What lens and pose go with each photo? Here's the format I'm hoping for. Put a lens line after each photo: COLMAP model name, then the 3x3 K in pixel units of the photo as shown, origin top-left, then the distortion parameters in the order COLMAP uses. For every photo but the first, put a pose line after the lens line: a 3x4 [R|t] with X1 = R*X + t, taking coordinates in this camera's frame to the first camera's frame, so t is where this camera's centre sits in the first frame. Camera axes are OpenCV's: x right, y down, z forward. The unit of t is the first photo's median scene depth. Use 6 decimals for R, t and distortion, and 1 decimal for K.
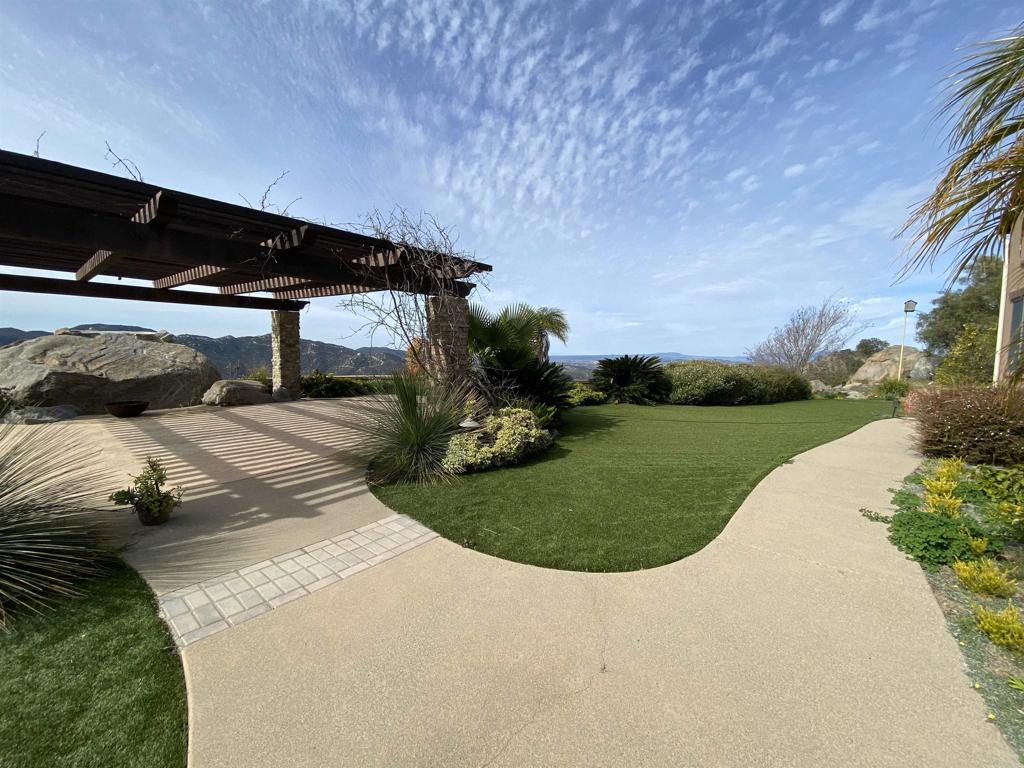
lens RADIAL K [[412.3, 0, 512.0], [0, 412.3, 384.0], [0, 0, 1]] dist [-0.001808, -0.000477]
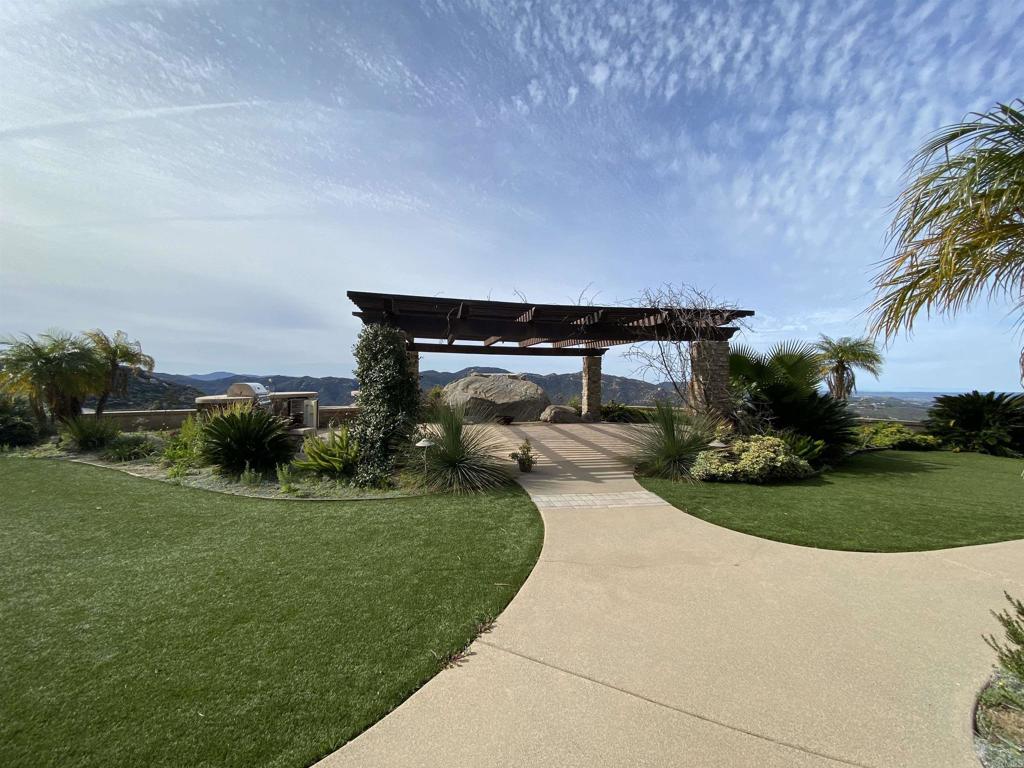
lens RADIAL K [[412.3, 0, 512.0], [0, 412.3, 384.0], [0, 0, 1]] dist [-0.001808, -0.000477]
pose [[0.766532, -0.002025, -0.642203, 0.209773], [-0.052209, 0.996489, -0.065459, 0.028513], [0.640080, 0.083705, 0.763735, -0.345538]]
